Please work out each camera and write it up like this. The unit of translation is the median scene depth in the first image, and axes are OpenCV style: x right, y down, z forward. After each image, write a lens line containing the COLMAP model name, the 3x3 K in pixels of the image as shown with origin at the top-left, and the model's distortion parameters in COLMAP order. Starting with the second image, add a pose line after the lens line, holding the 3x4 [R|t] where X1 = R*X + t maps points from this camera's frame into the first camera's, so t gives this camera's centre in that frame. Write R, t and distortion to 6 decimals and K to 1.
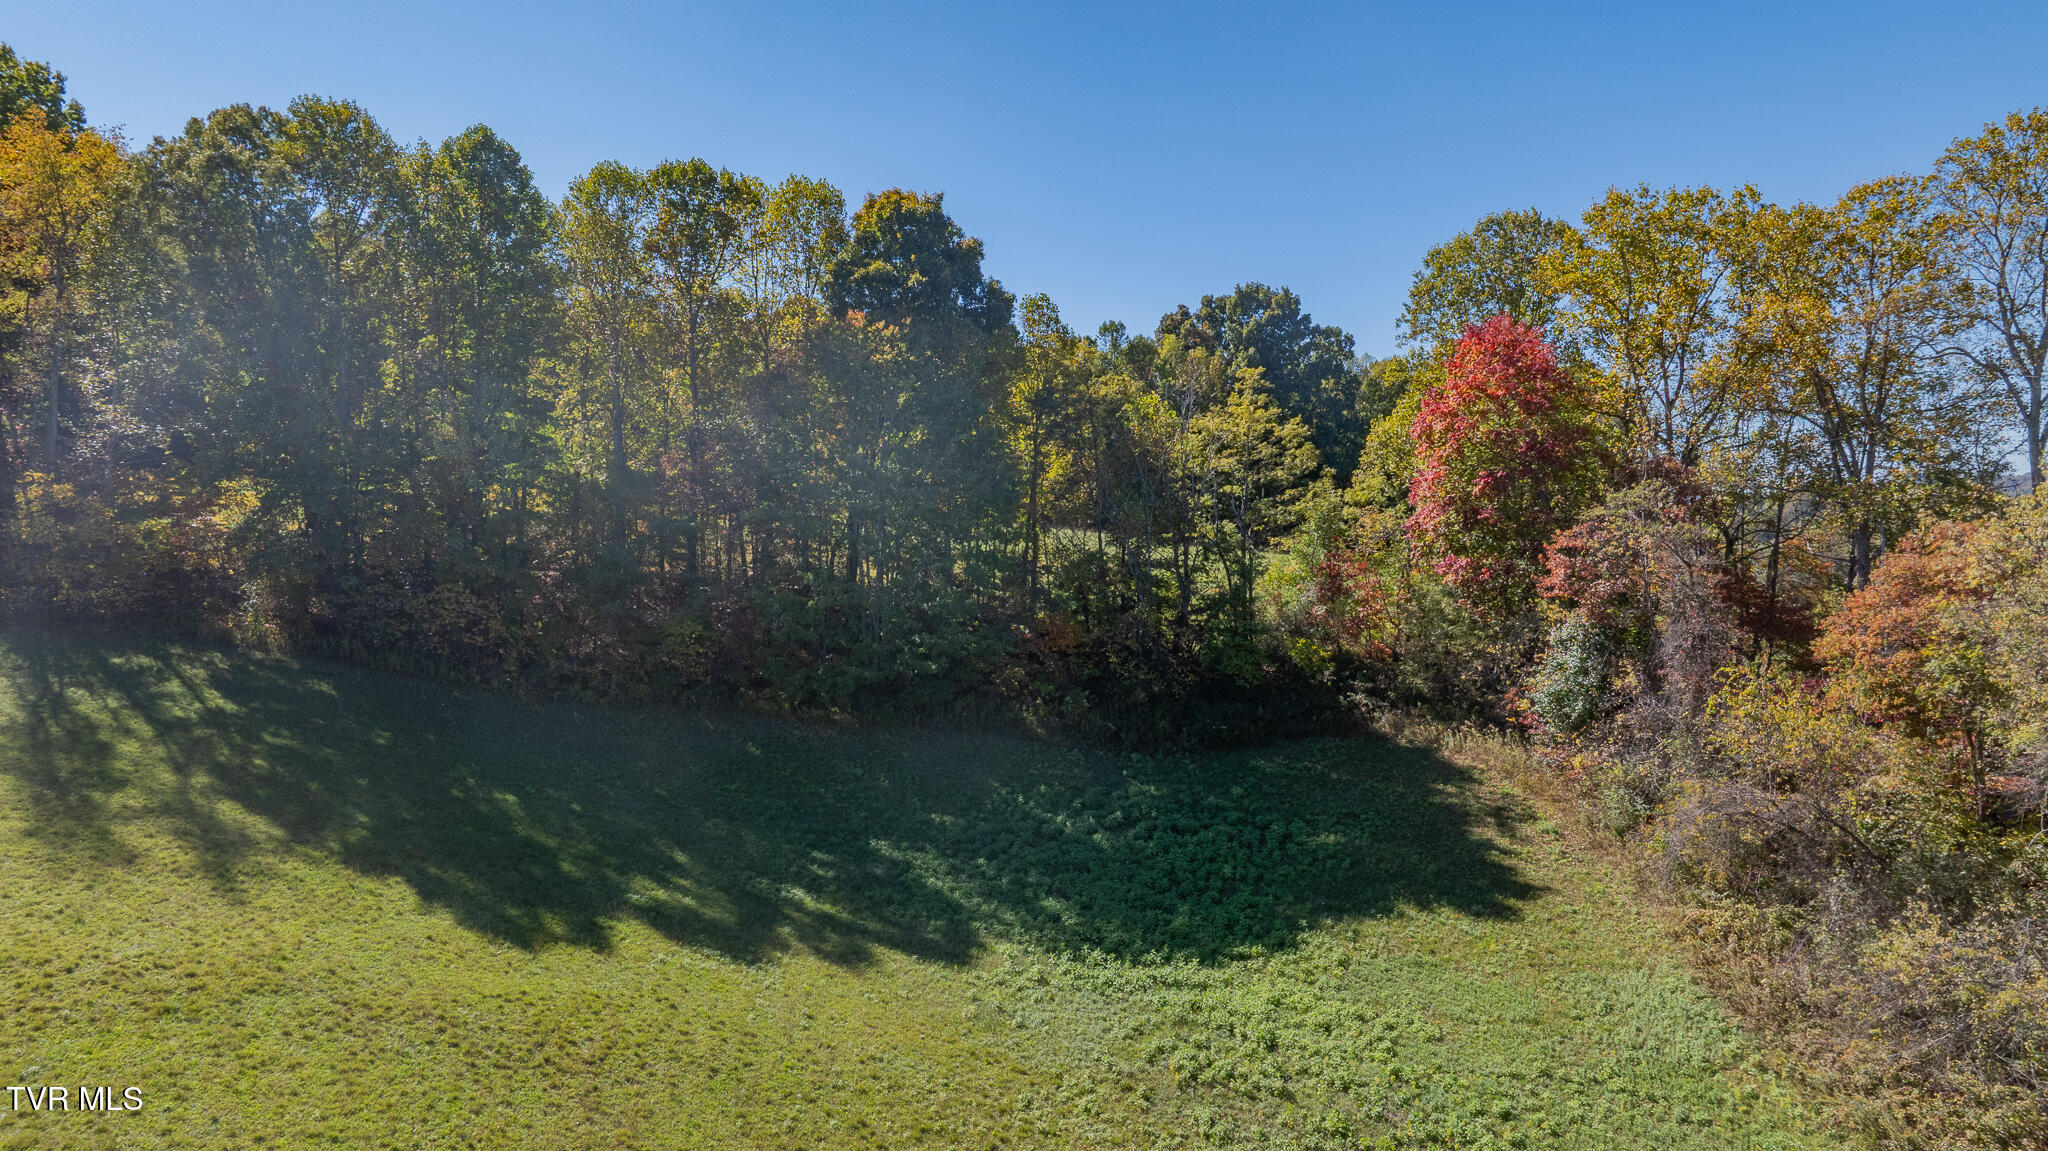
lens RADIAL K [[1430.2, 0, 1036.2], [0, 1430.2, 587.5], [0, 0, 1]] dist [-0.075259, 0.071235]
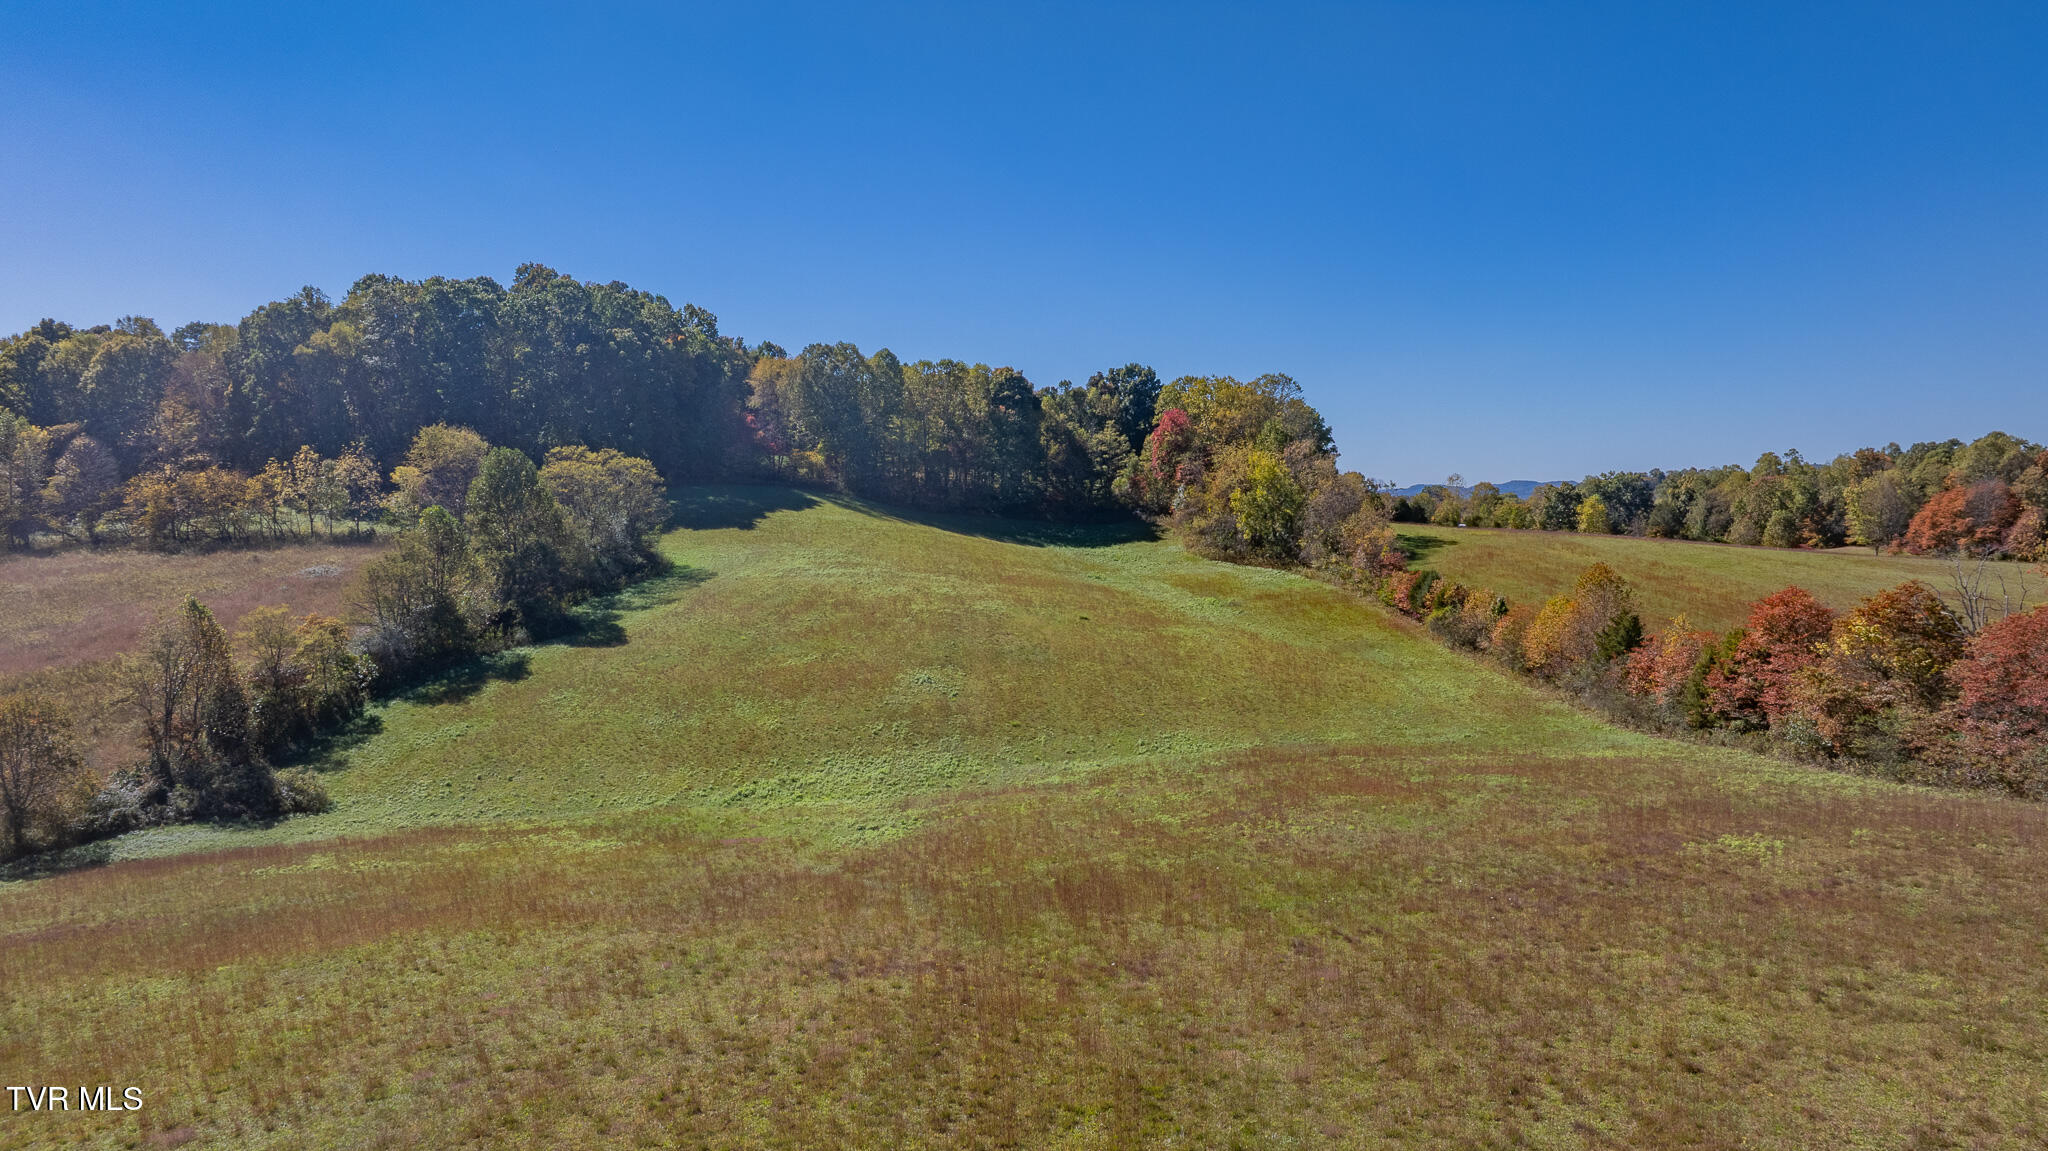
lens RADIAL K [[1430.2, 0, 1036.2], [0, 1430.2, 587.5], [0, 0, 1]] dist [-0.075259, 0.071235]
pose [[0.999098, -0.001231, 0.042455, -0.171754], [0.000958, 0.999979, 0.006446, 0.221163], [-0.042462, -0.006400, 0.999078, -2.375530]]
